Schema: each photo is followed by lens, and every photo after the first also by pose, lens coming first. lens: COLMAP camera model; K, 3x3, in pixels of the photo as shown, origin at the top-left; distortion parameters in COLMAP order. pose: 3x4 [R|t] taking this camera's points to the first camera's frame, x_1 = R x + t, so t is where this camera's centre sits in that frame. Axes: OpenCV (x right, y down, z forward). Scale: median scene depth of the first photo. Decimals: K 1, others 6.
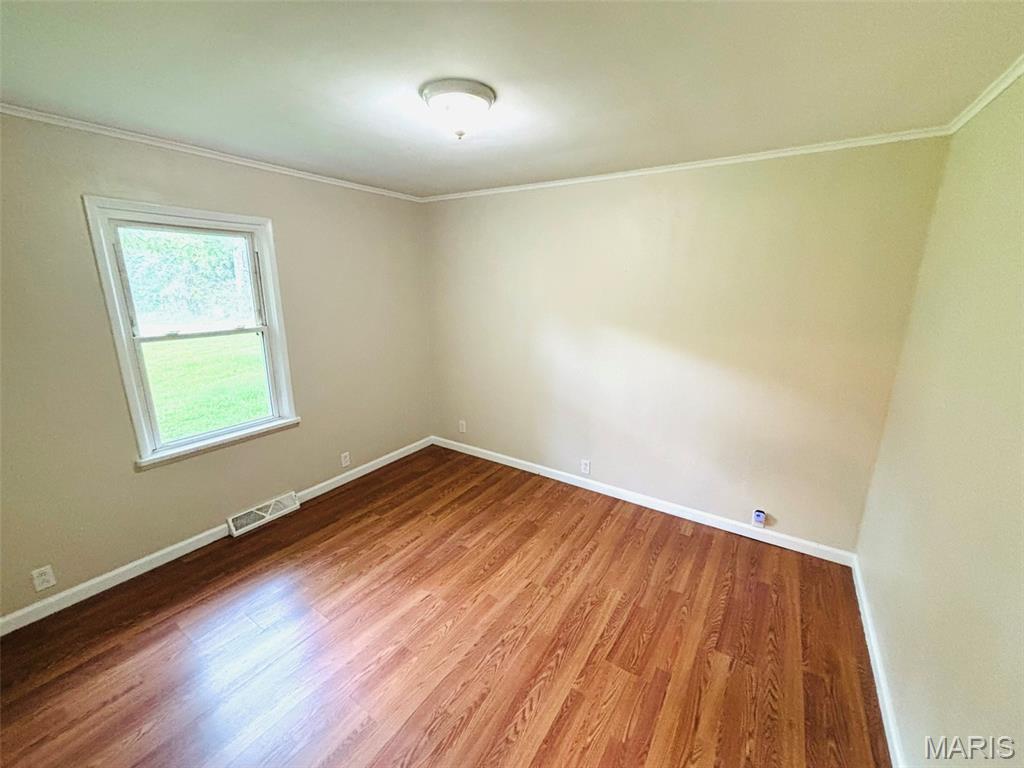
lens RADIAL K [[412.8, 0, 509.2], [0, 412.8, 382.3], [0, 0, 1]] dist [0.014242, -0.000231]
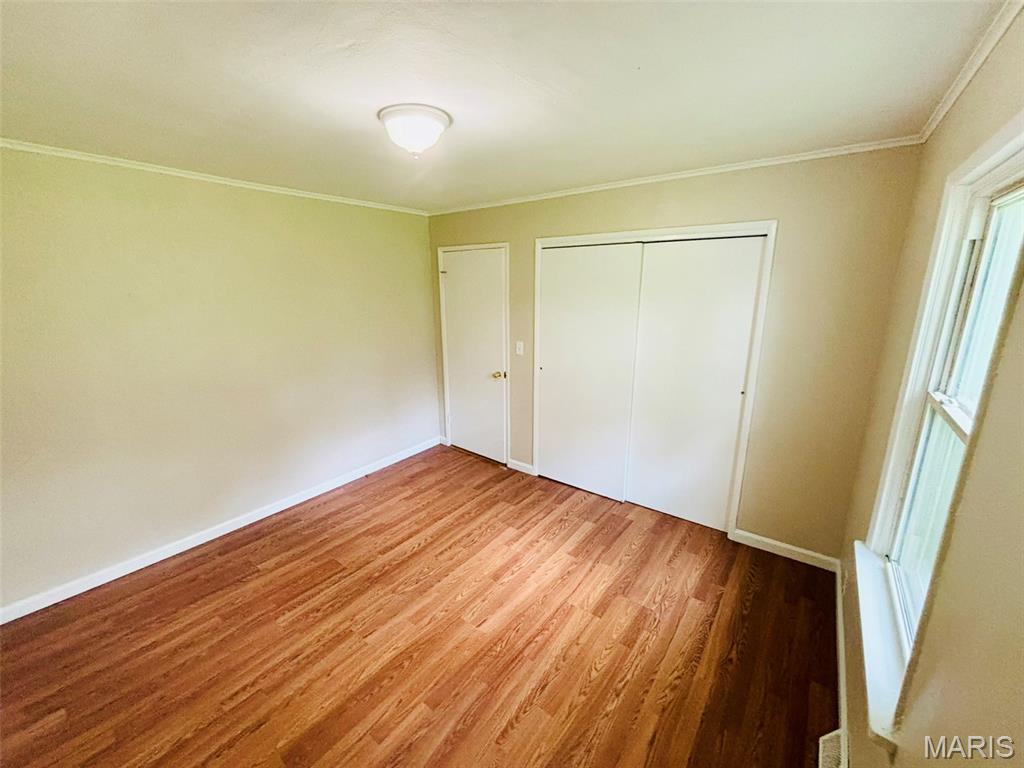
lens RADIAL K [[412.8, 0, 509.2], [0, 412.8, 382.3], [0, 0, 1]] dist [0.014242, -0.000231]
pose [[-0.997499, -0.016211, 0.068793, -0.321226], [0.017589, 0.885779, 0.463774, -0.416998], [-0.068454, 0.463824, -0.883279, 1.582408]]
